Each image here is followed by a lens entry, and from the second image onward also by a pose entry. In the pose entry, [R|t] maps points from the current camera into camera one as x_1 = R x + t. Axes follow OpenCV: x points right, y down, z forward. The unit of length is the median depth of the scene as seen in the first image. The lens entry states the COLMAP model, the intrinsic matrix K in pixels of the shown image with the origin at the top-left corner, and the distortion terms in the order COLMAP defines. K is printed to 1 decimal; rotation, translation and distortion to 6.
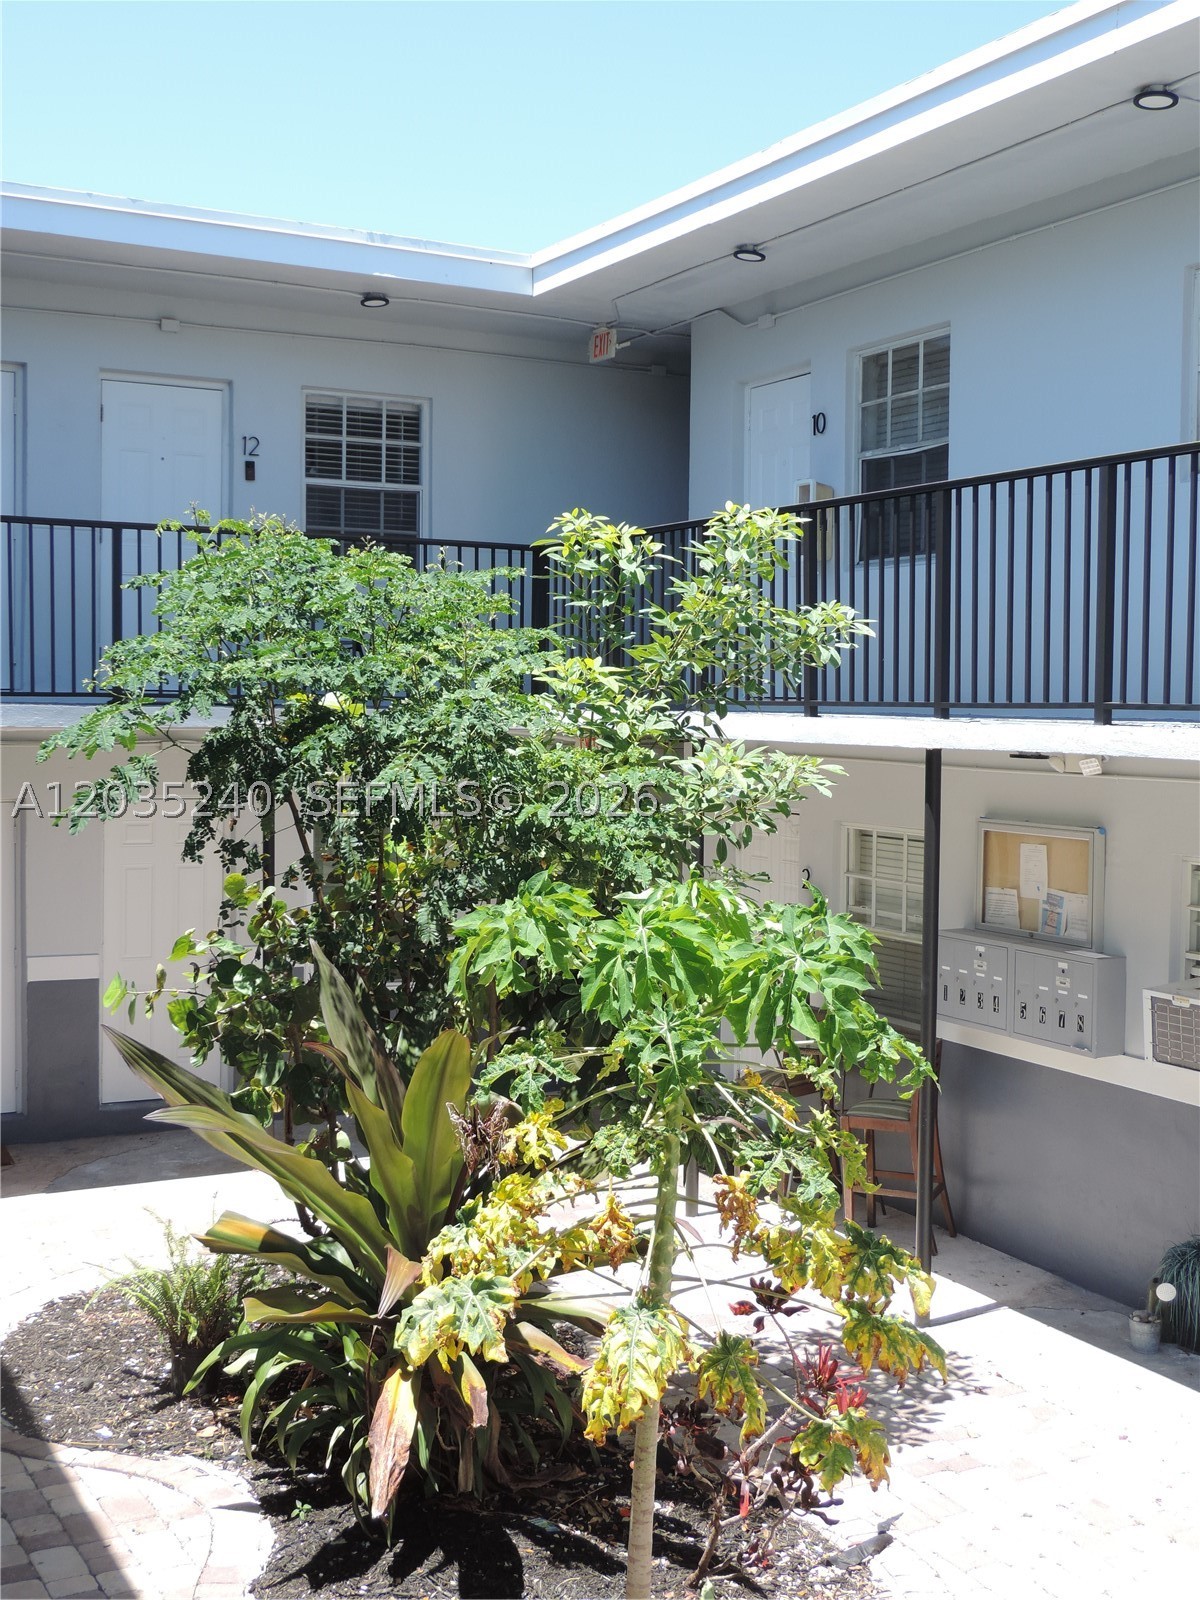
lens RADIAL K [[1864.3, 0, 600.0], [0, 1864.3, 800.0], [0, 0, 1]] dist [-0.074813, 0.032602]
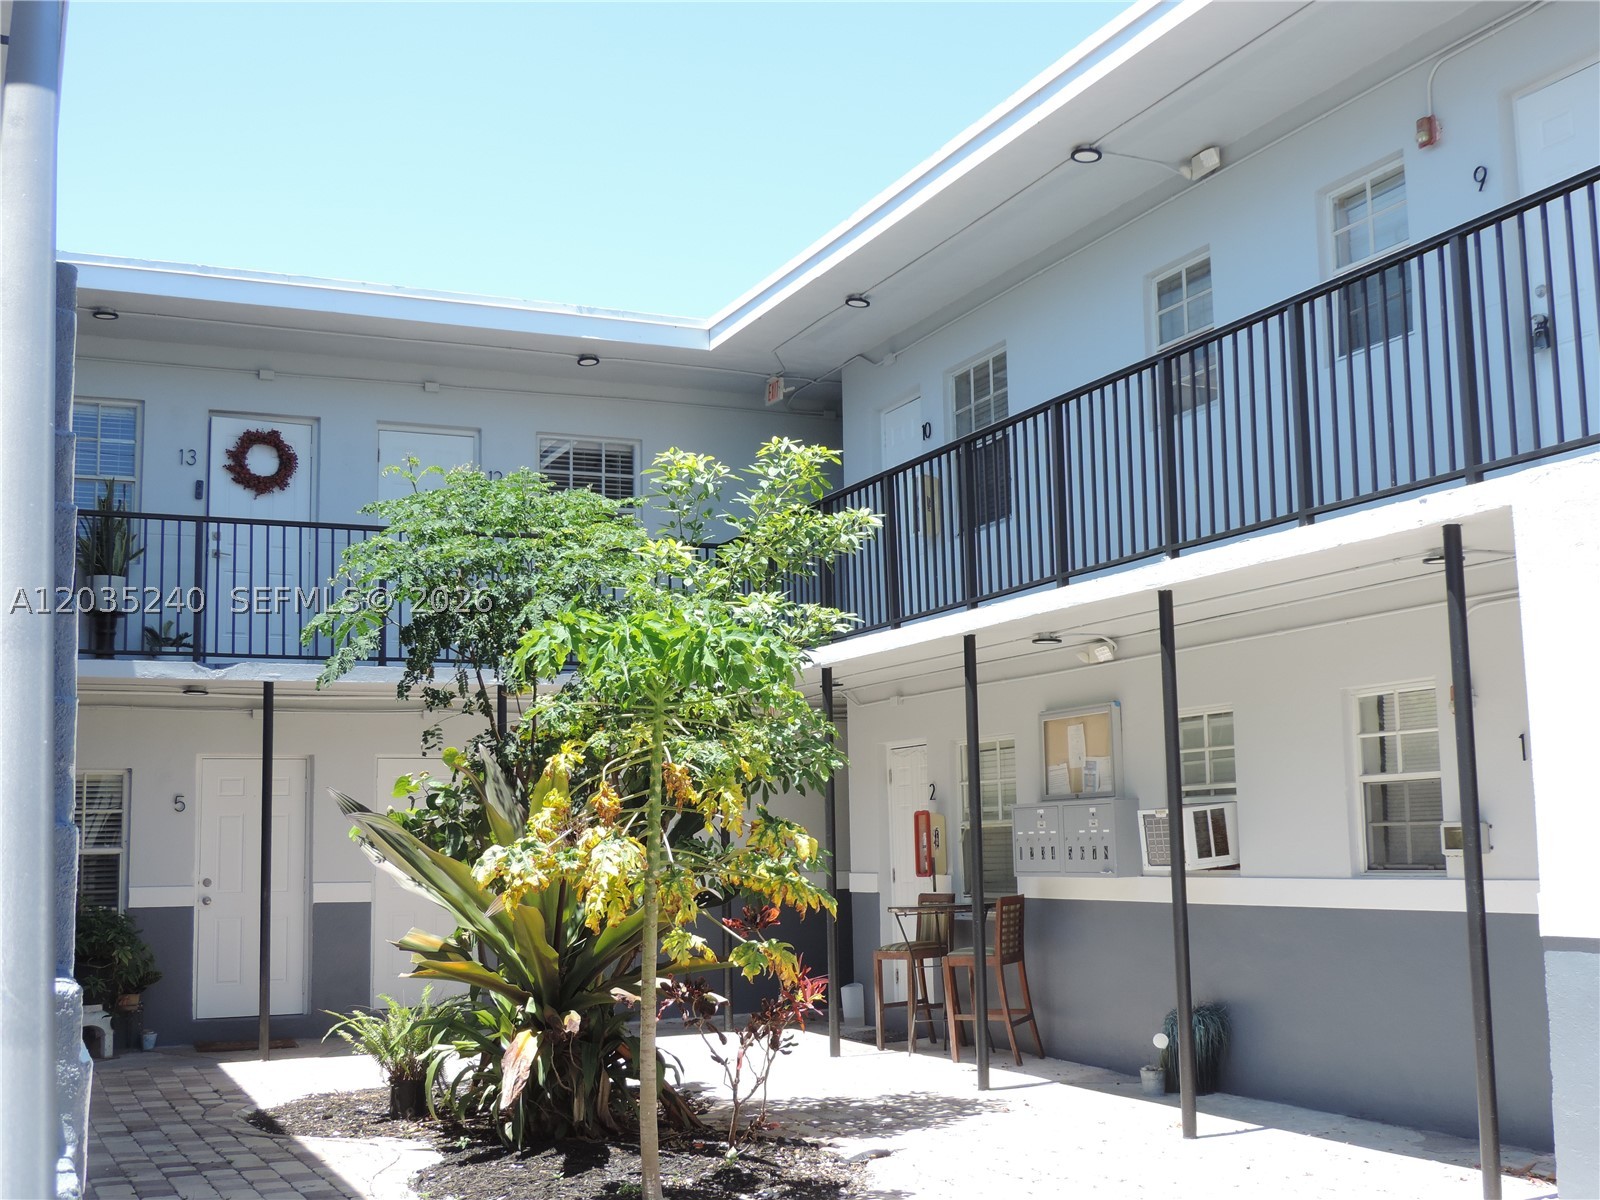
lens RADIAL K [[1864.3, 0, 800.0], [0, 1864.3, 600.0], [0, 0, 1]] dist [-0.074813, 0.032602]
pose [[0.996666, -0.039561, -0.071358, 0.143305], [0.025994, 0.982974, -0.181895, 0.171411], [0.077339, 0.179434, 0.980725, -0.289602]]
